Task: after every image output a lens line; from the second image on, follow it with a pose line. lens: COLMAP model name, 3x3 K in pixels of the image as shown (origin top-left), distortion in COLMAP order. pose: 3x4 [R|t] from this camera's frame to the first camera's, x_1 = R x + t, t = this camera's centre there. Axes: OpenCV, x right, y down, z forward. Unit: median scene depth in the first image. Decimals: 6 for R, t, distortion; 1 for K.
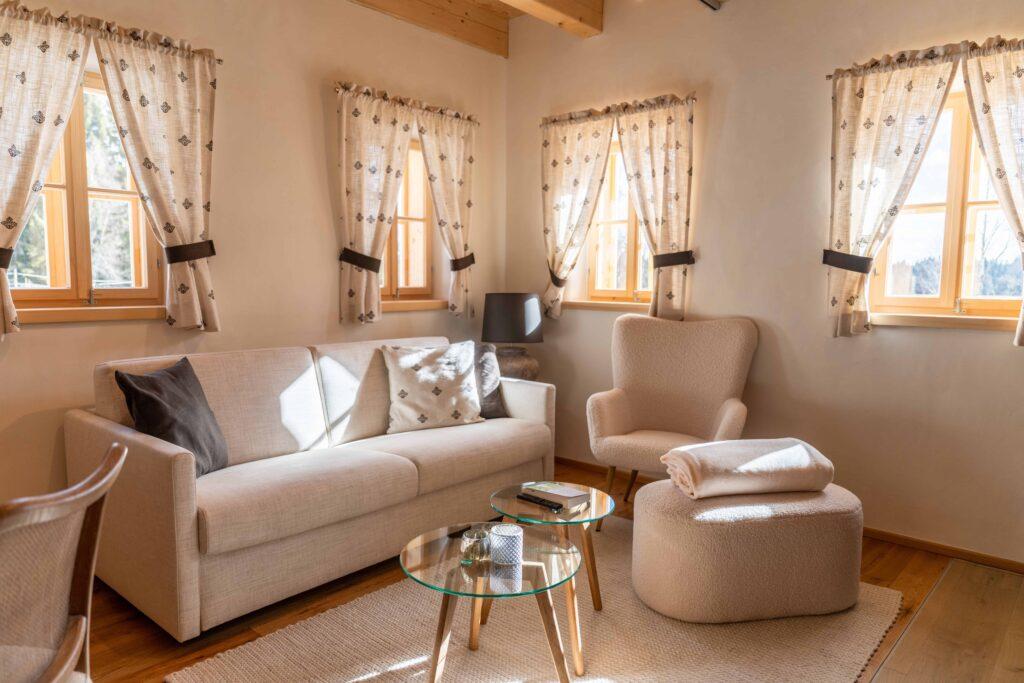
lens RADIAL K [[699.4, 0, 511.9], [0, 699.4, 340.3], [0, 0, 1]] dist [0.001288, 0.001604]
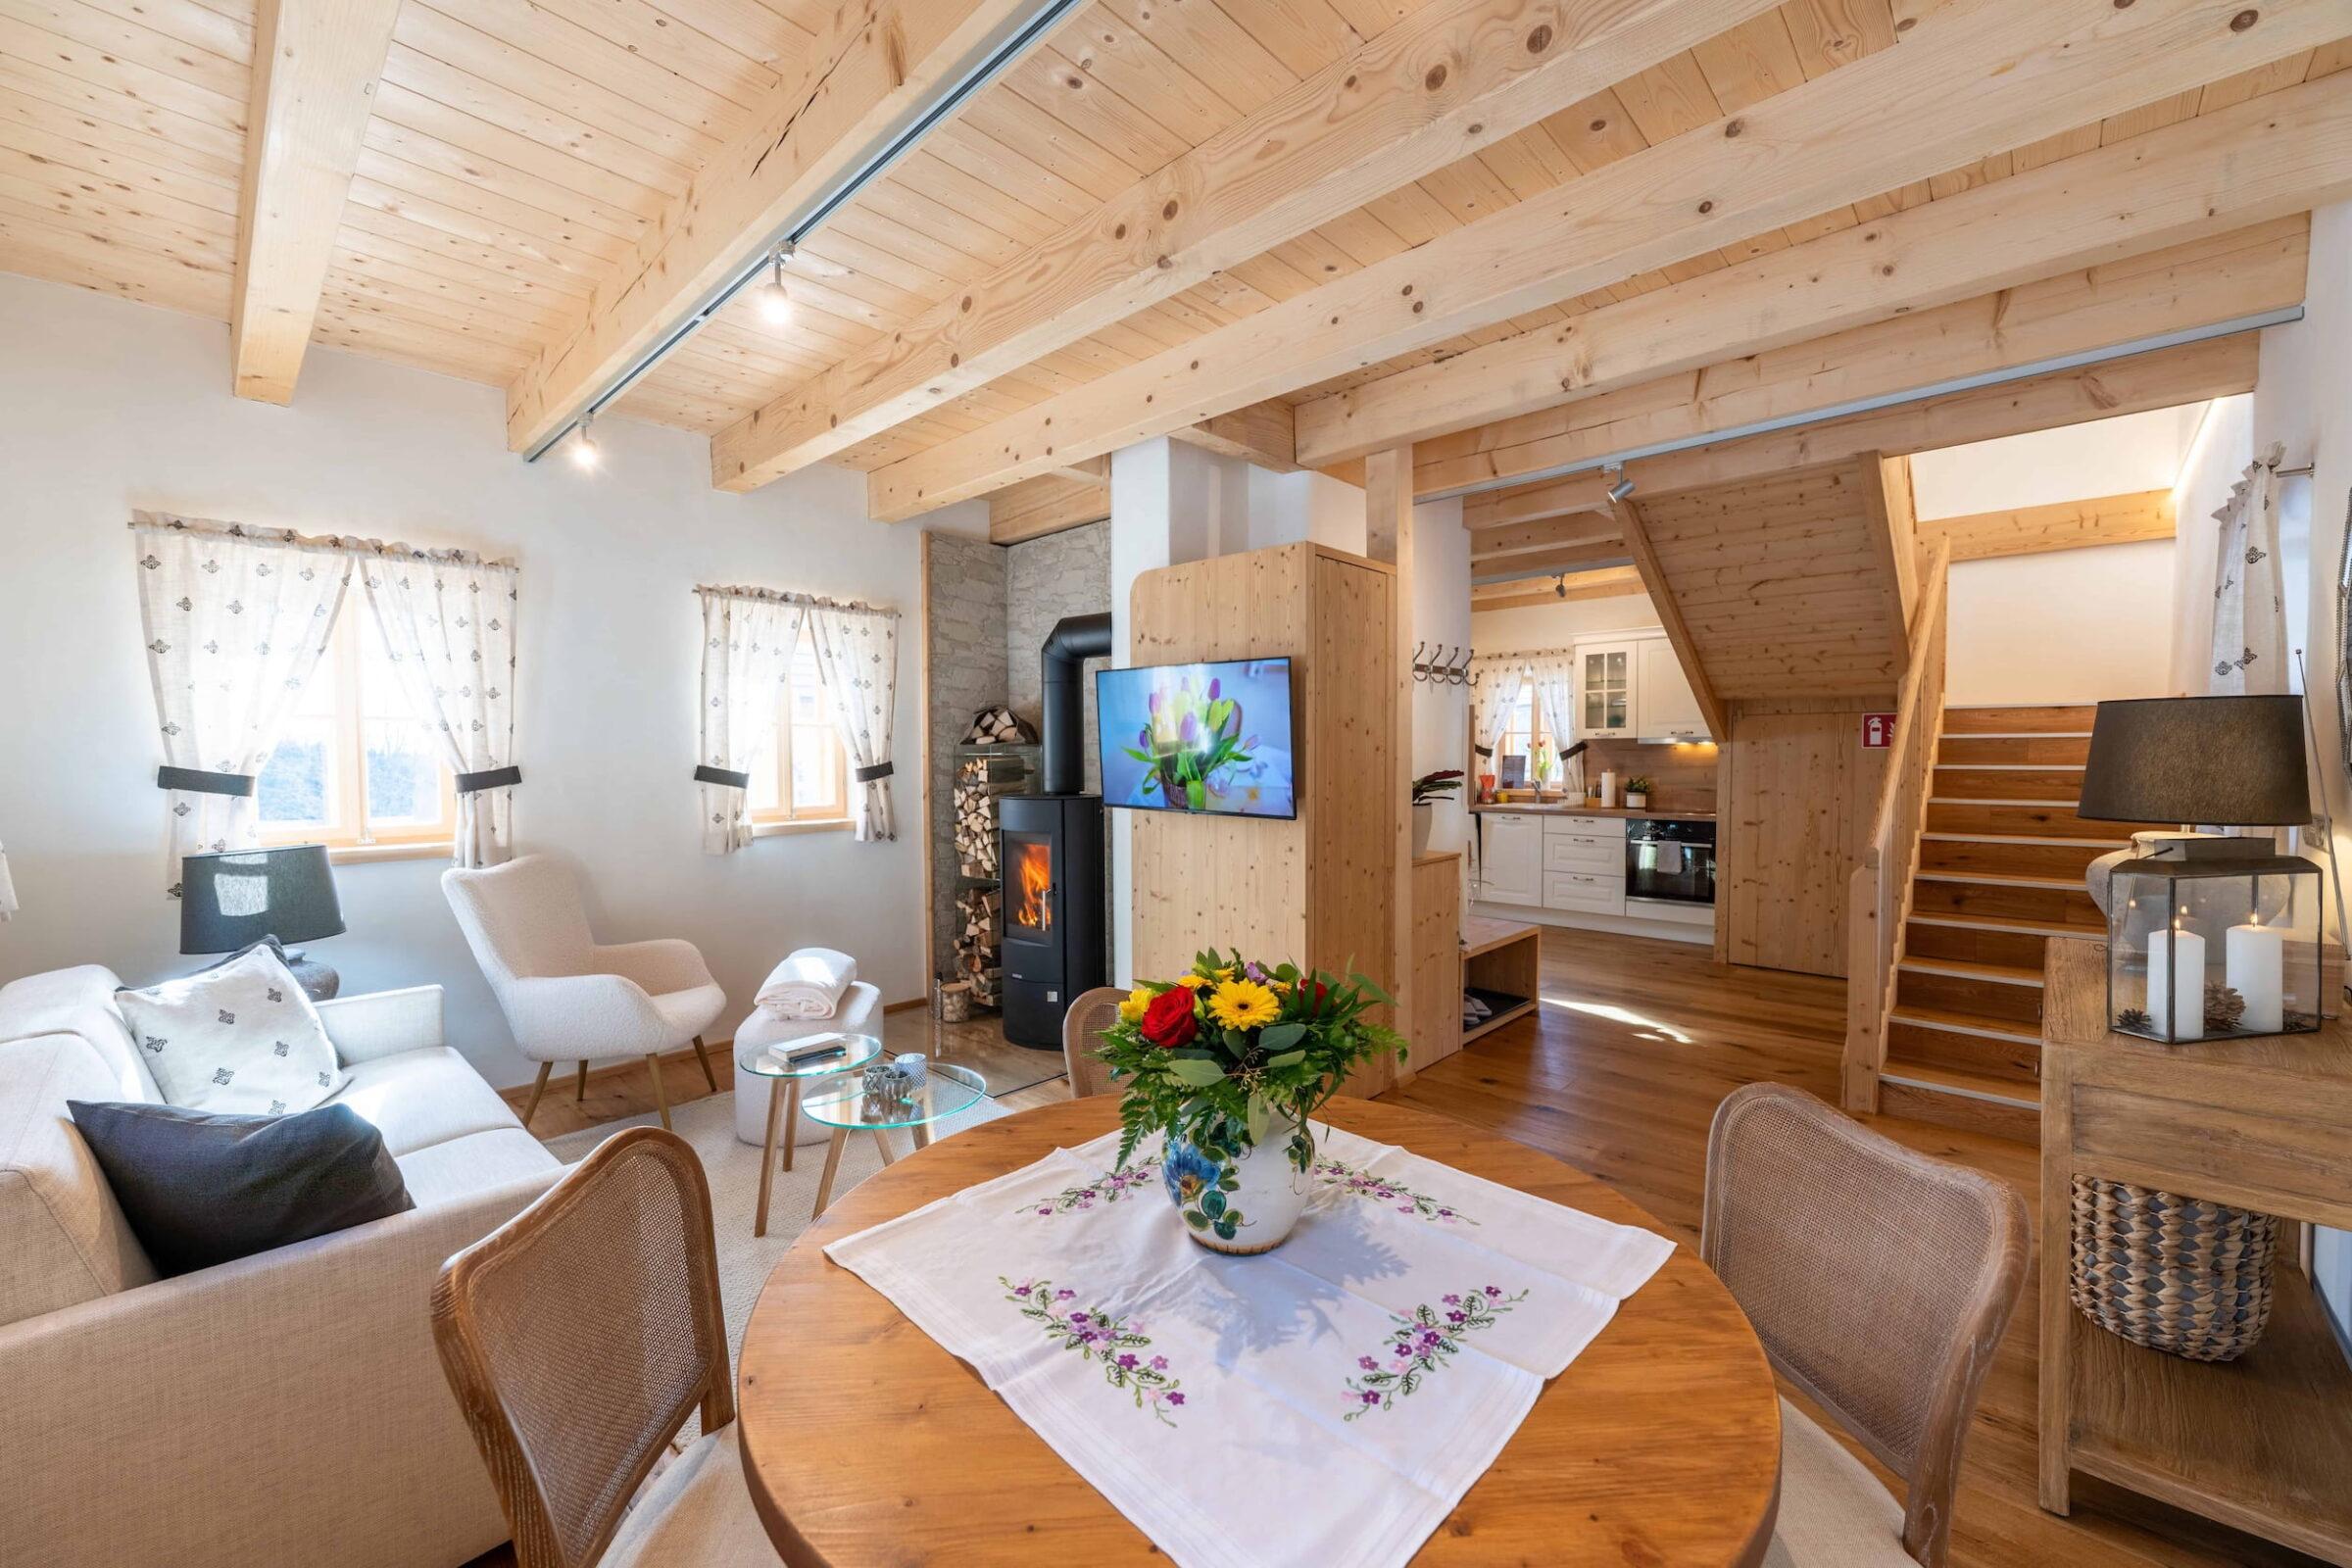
lens RADIAL K [[931.6, 0, 1181.2], [0, 931.6, 784.4], [0, 0, 1]] dist [-0.002546, 0.000858]
pose [[0.022908, -0.047089, 0.998628, -0.725516], [0.093259, 0.994635, 0.044762, -0.087314], [-0.995378, 0.092106, 0.027176, 0.267221]]
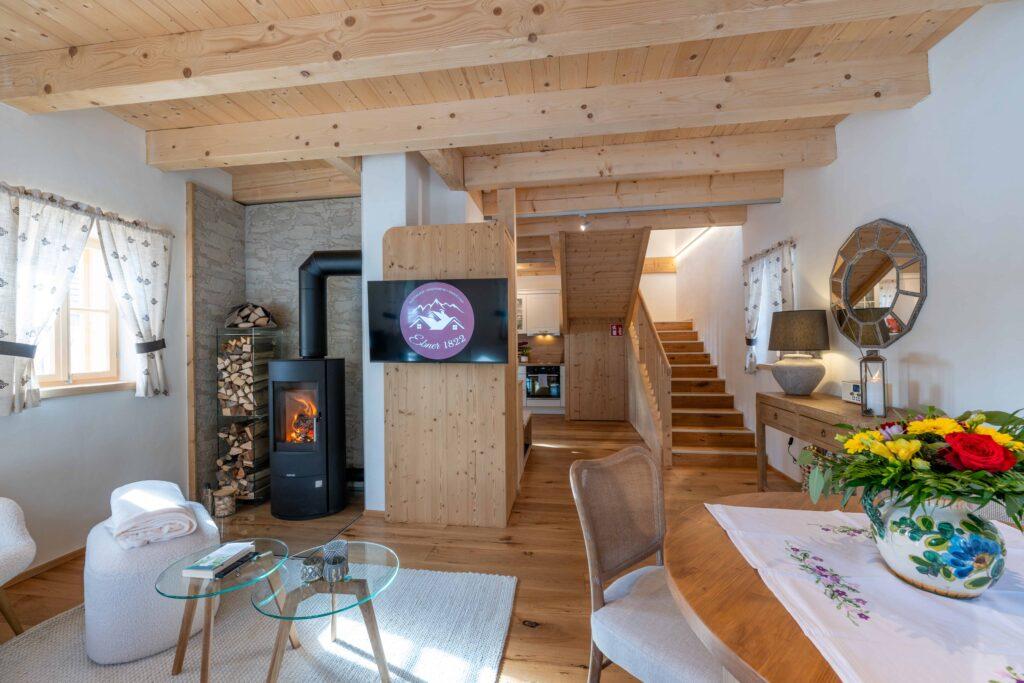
lens RADIAL K [[405.6, 0, 510.5], [0, 405.6, 343.5], [0, 0, 1]] dist [-0.002546, 0.000858]
pose [[-0.551747, -0.004650, 0.833998, -0.464920], [0.077082, 0.995420, 0.056545, -0.081897], [-0.830442, 0.095485, -0.548862, 0.581465]]
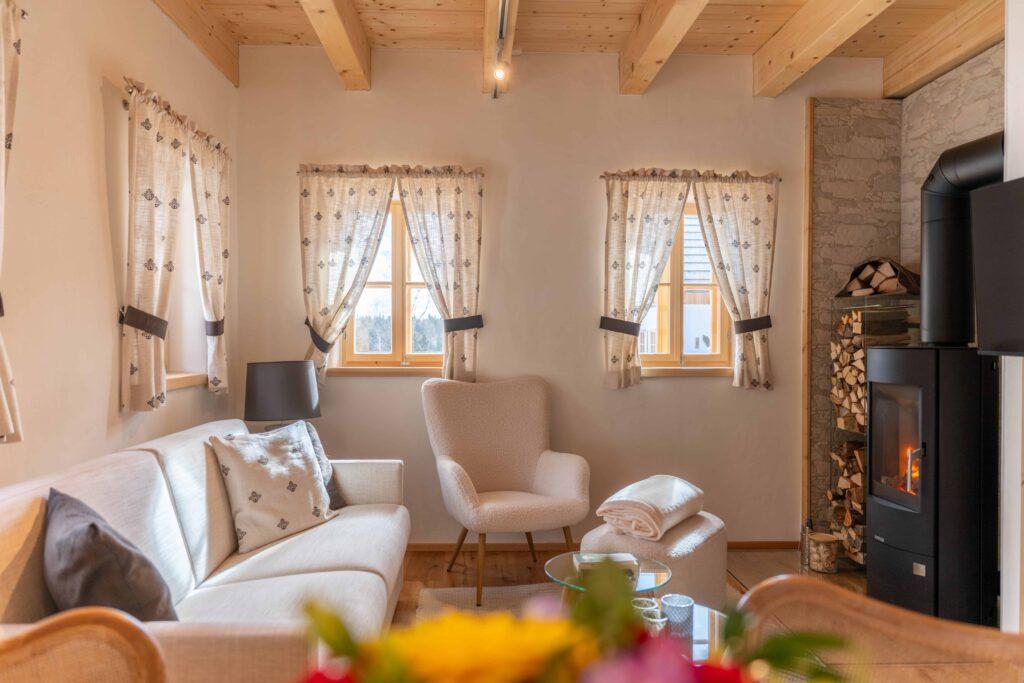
lens RADIAL K [[699.4, 0, 507.8], [0, 699.4, 343.9], [0, 0, 1]] dist [0.001288, 0.001604]
pose [[0.719708, -0.017657, 0.694052, -0.448097], [0.068748, 0.996576, -0.045935, -0.033936], [-0.690864, 0.080774, 0.718458, 0.219297]]
